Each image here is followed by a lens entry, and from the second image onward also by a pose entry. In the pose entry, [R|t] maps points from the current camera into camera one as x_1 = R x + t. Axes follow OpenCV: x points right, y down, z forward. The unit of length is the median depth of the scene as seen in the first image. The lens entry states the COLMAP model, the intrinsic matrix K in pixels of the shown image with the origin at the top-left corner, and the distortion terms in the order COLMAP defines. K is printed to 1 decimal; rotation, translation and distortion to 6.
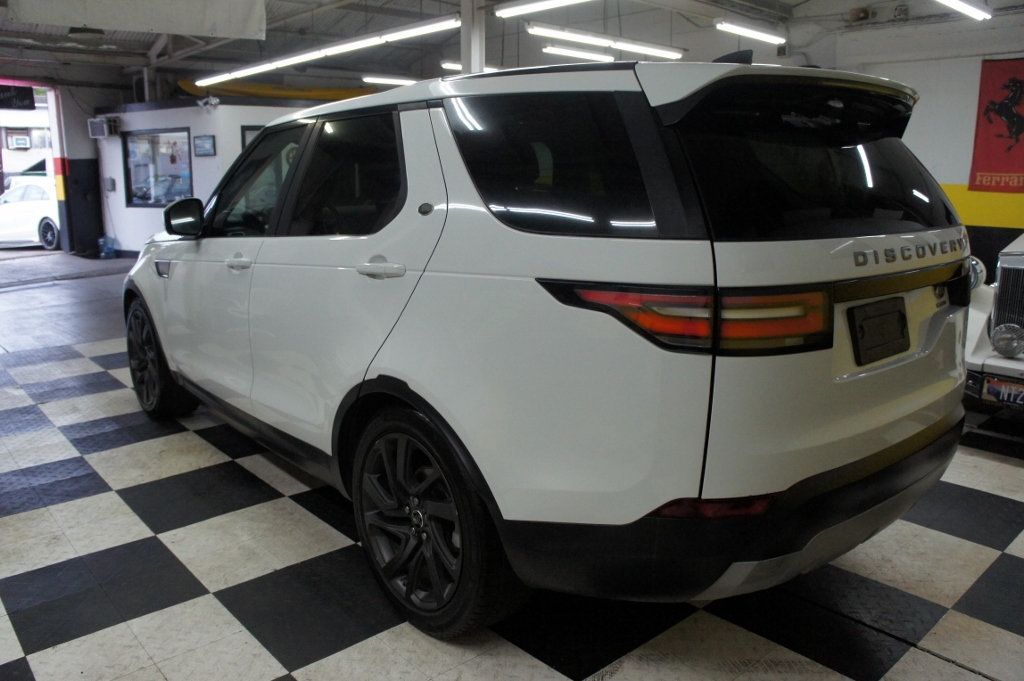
lens RADIAL K [[800.0, 0, 512.0], [0, 800.0, 340.5], [0, 0, 1]] dist [-0.182614, 0.134618]
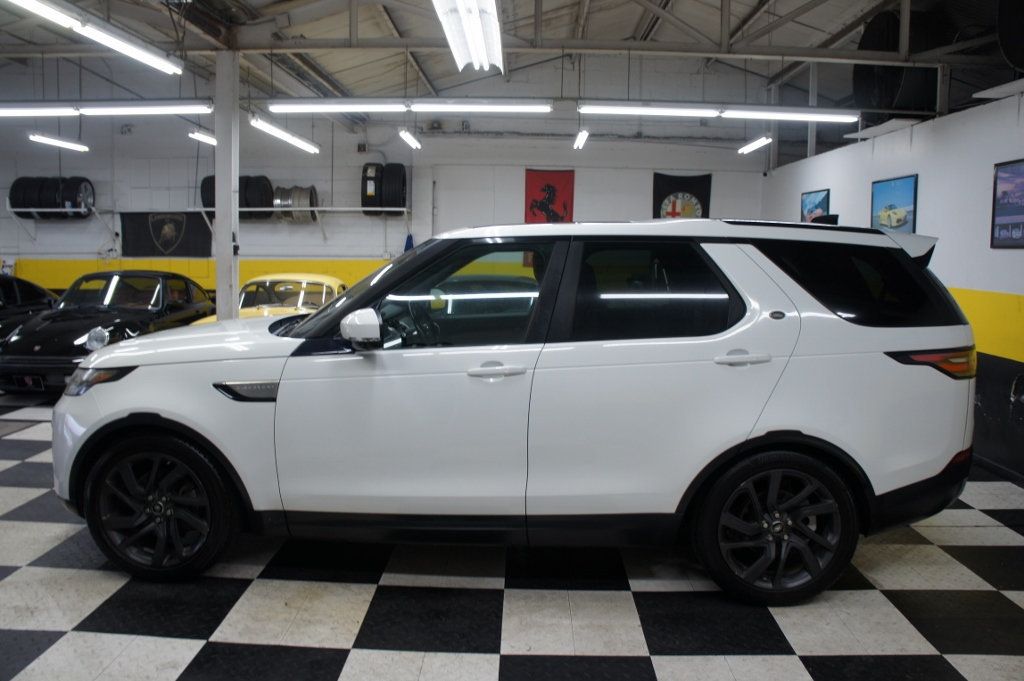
lens RADIAL K [[800.0, 0, 512.0], [0, 800.0, 340.5], [0, 0, 1]] dist [-0.182614, 0.134618]
pose [[0.682086, -0.078154, 0.727084, -1.194482], [0.140917, 0.989685, -0.025815, -0.117901], [-0.717567, 0.120067, 0.686063, 0.274946]]
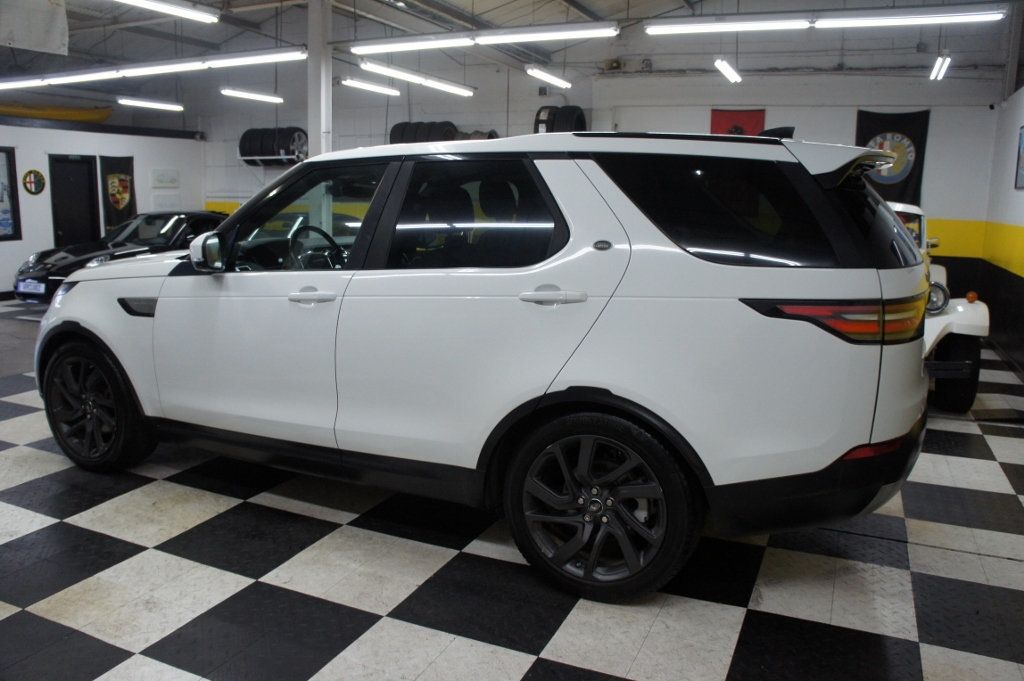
lens RADIAL K [[800.0, 0, 512.0], [0, 800.0, 340.5], [0, 0, 1]] dist [-0.182614, 0.134618]
pose [[0.912802, -0.059945, 0.403979, -0.572028], [0.071540, 0.997344, -0.013653, -0.011473], [-0.402088, 0.041363, 0.914666, -0.034329]]
